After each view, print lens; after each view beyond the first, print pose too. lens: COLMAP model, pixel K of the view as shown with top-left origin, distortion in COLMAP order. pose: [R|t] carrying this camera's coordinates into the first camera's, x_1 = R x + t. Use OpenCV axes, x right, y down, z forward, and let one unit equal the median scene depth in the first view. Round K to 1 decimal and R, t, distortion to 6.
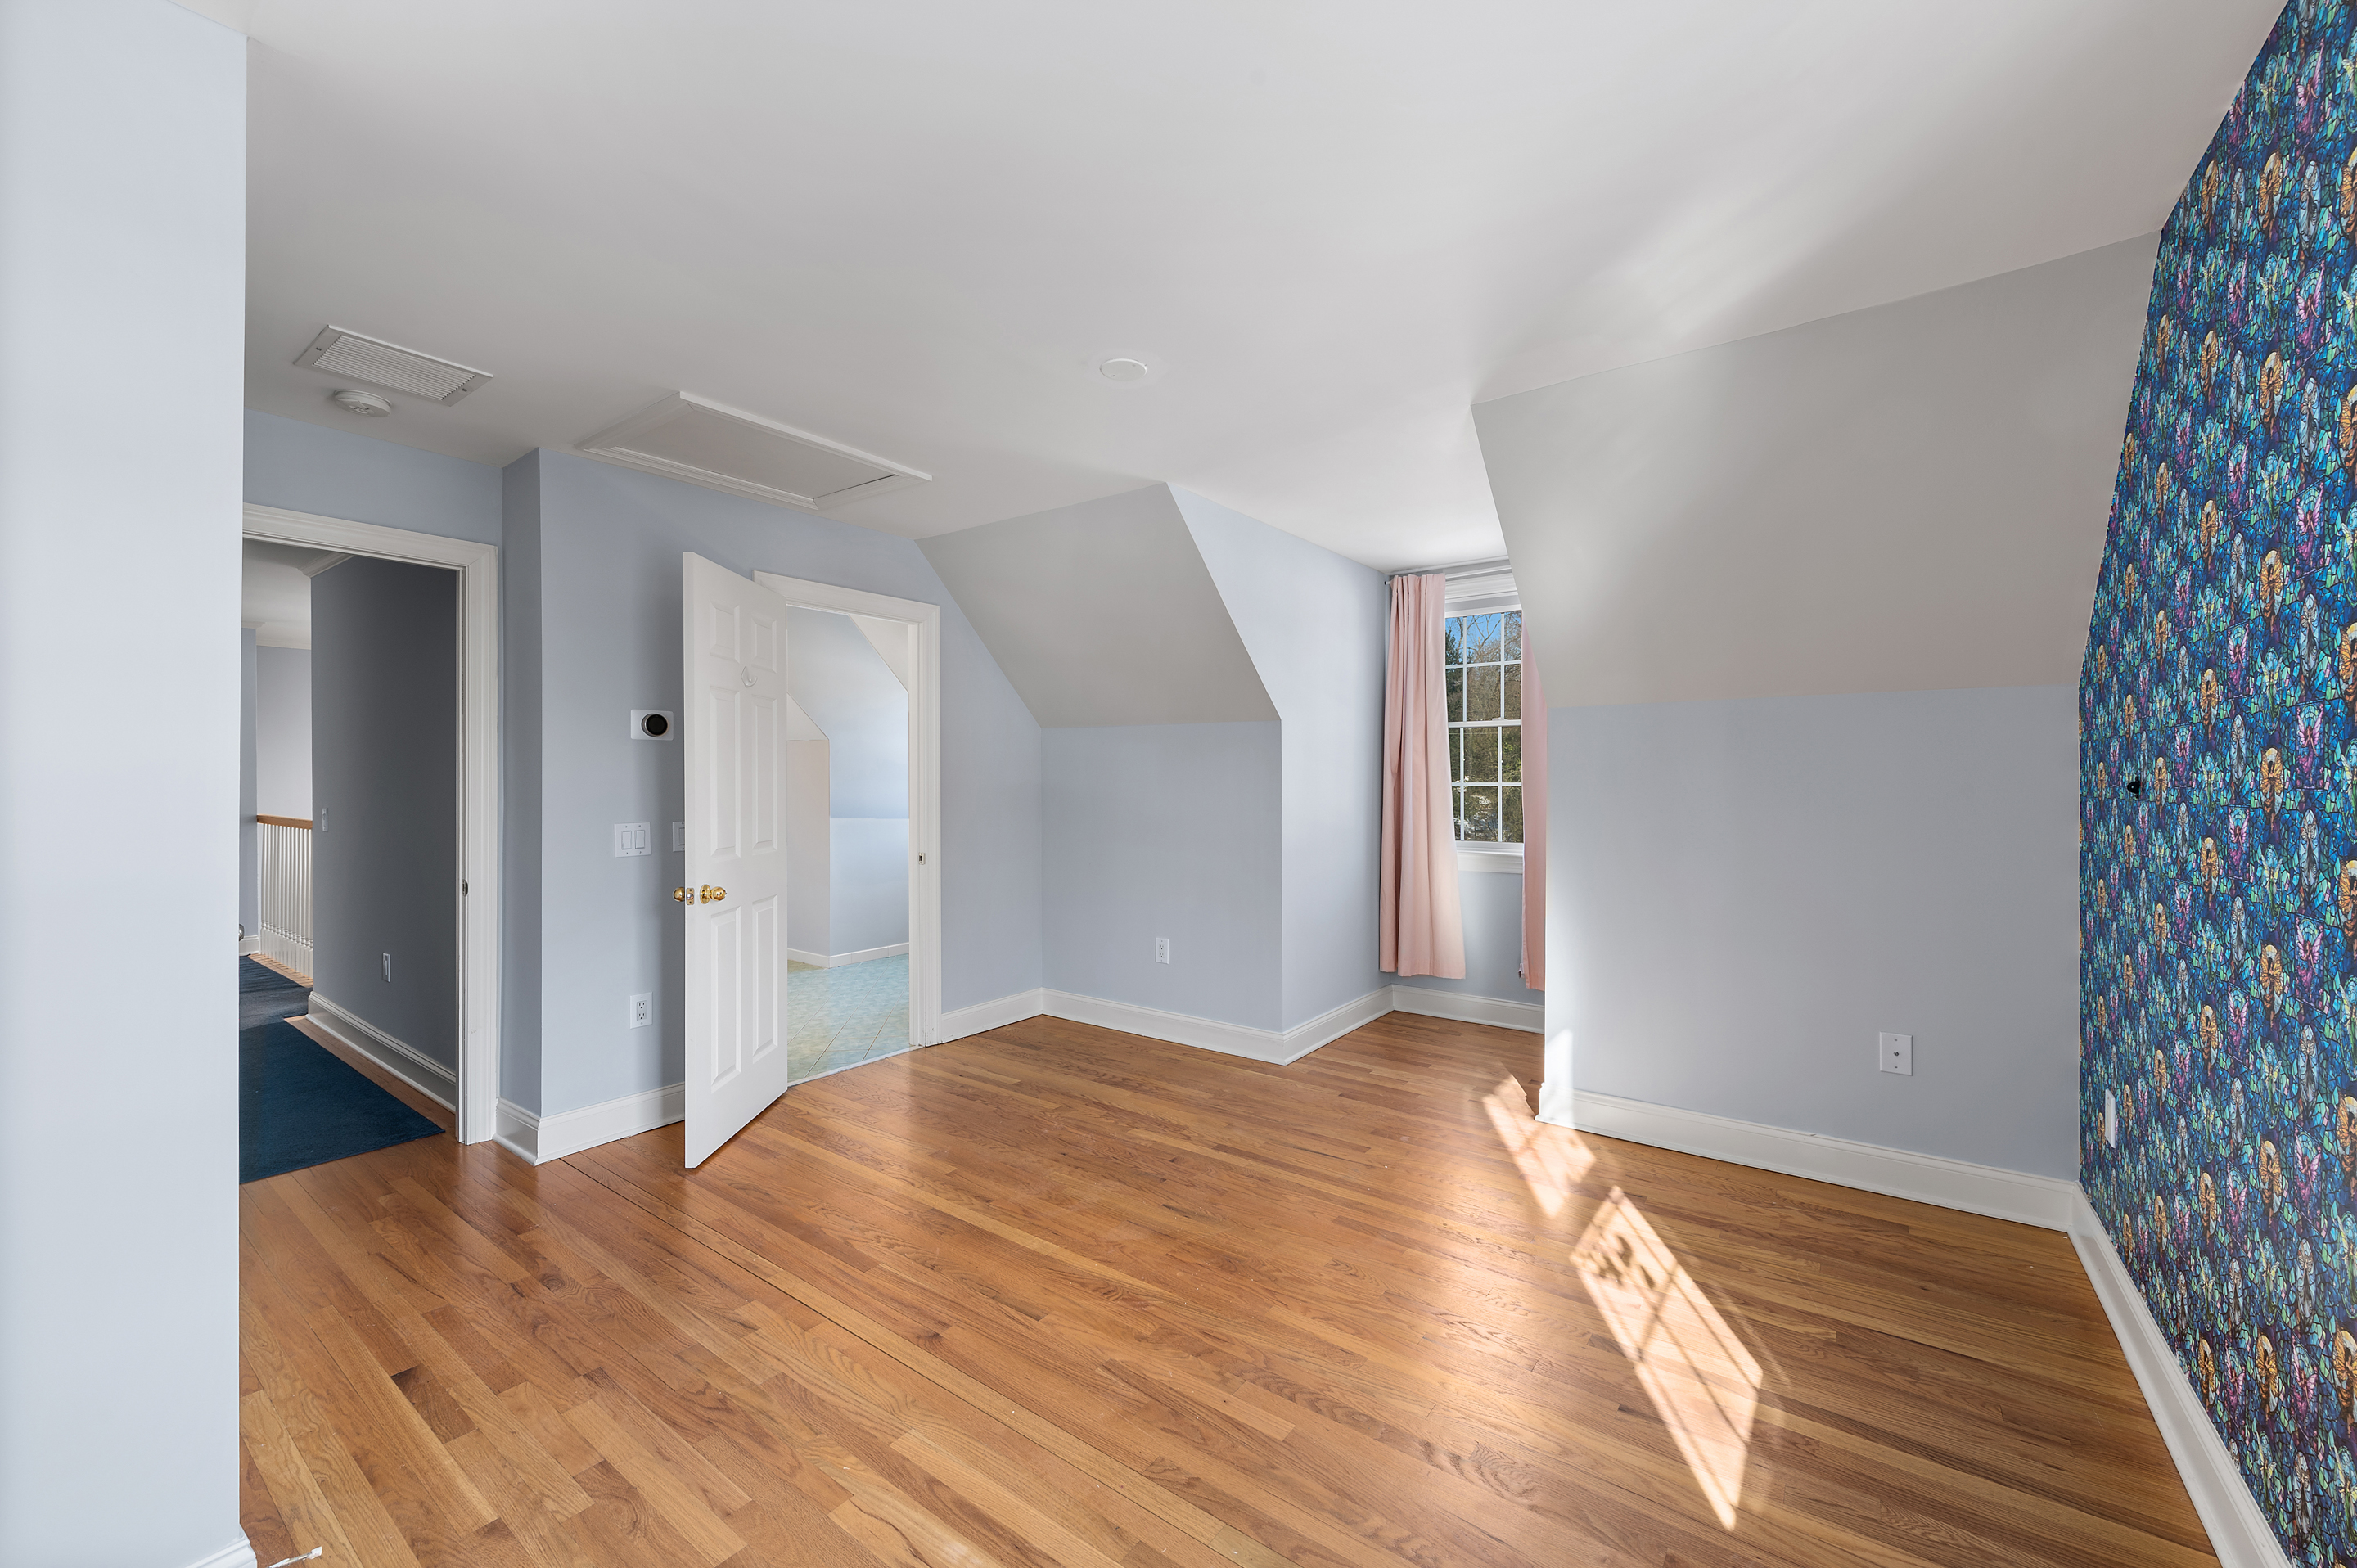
lens RADIAL K [[918.0, 0, 1169.7], [0, 918.0, 781.7], [0, 0, 1]] dist [0.017966, -0.006465]
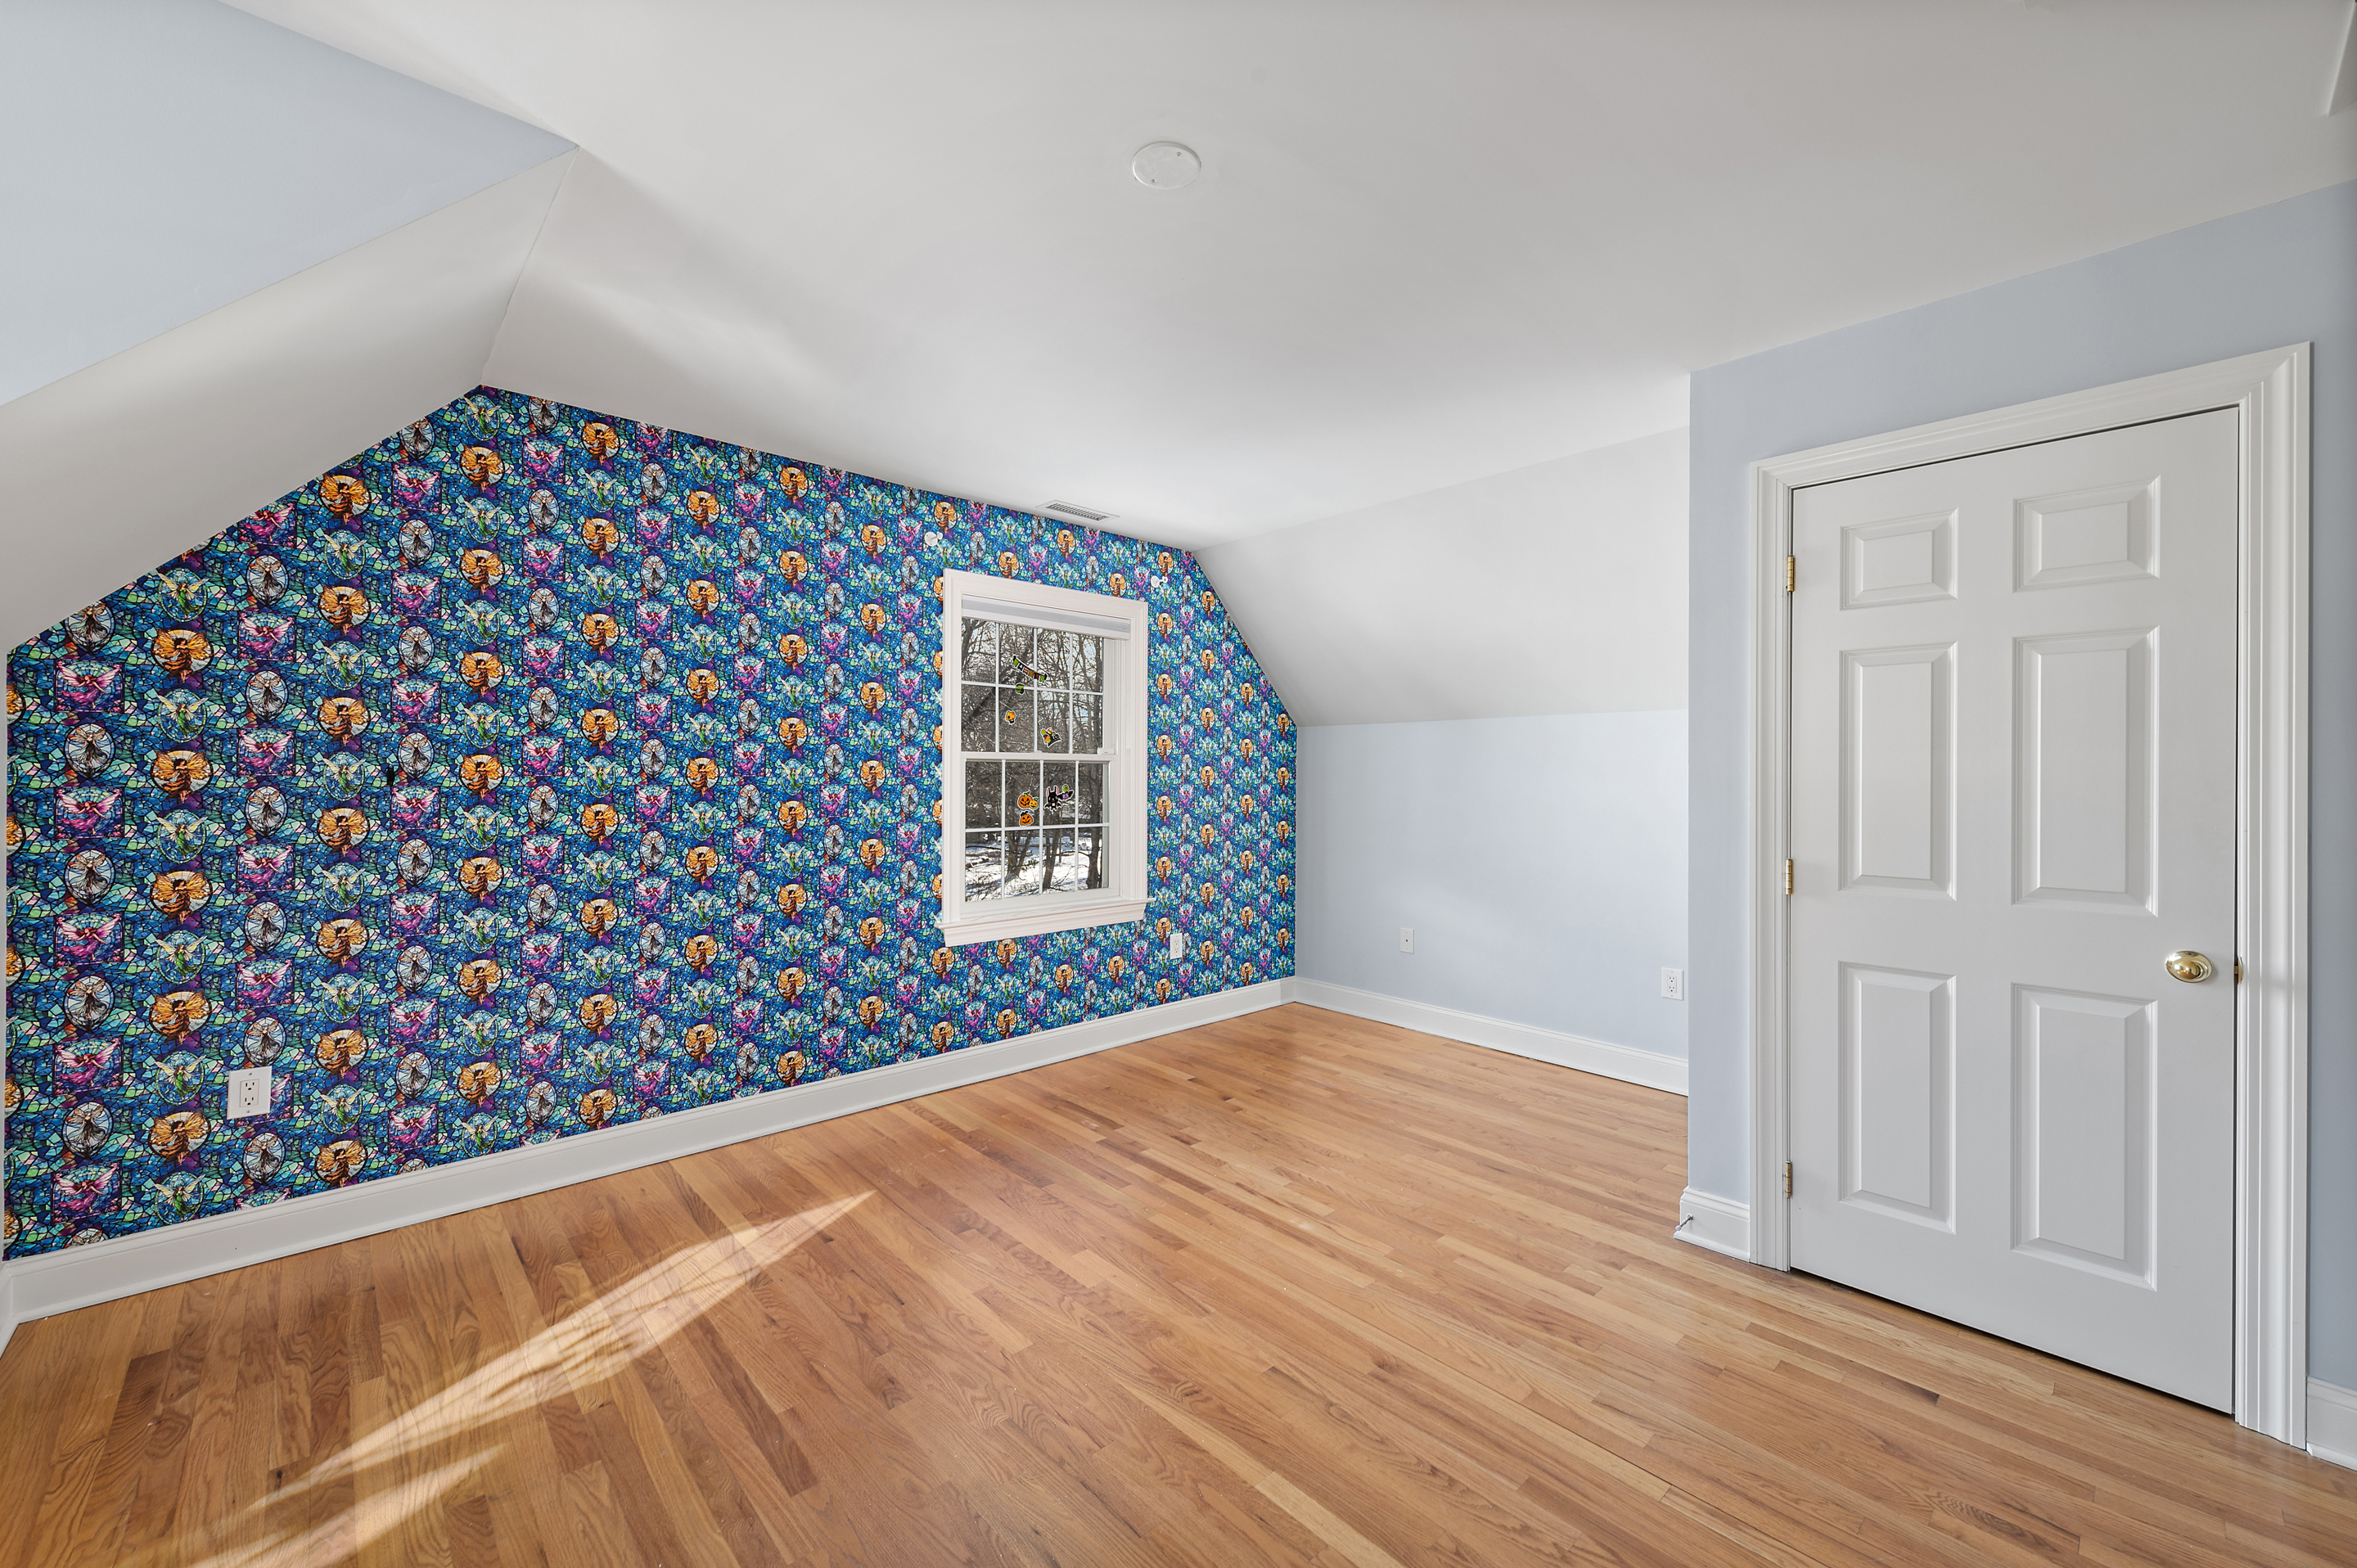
lens RADIAL K [[918.0, 0, 1169.7], [0, 918.0, 781.7], [0, 0, 1]] dist [0.017966, -0.006465]
pose [[-0.982990, -0.003587, 0.183622, -0.216114], [-0.002066, 0.999962, 0.008472, -0.003184], [-0.183645, 0.007948, -0.982960, 1.992503]]
